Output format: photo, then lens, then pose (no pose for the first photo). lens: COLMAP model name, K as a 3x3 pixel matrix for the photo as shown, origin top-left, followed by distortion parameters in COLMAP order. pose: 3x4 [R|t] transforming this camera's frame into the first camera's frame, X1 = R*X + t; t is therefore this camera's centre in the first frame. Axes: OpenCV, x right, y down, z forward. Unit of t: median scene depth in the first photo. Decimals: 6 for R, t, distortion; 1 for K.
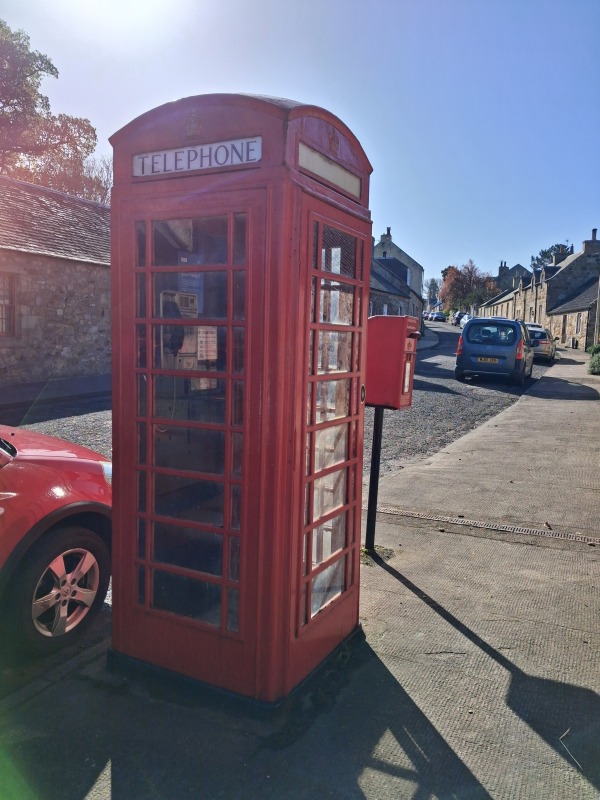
lens RADIAL K [[645.8, 0, 294.1], [0, 645.8, 394.3], [0, 0, 1]] dist [-0.040301, 0.033682]
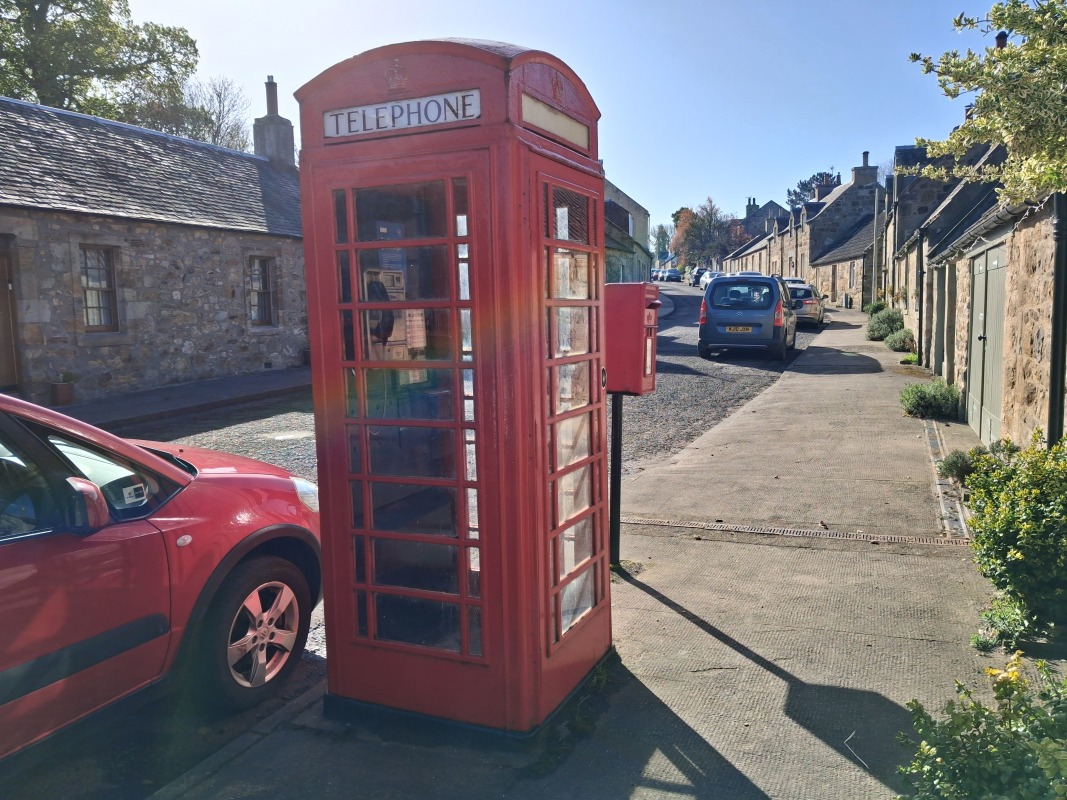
lens RADIAL K [[861.4, 0, 538.4], [0, 861.4, 406.2], [0, 0, 1]] dist [-0.040301, 0.033682]
pose [[0.996551, -0.056917, 0.060380, -0.049856], [0.055510, 0.998152, 0.024738, 0.003829], [-0.061676, -0.021301, 0.997869, -0.136435]]
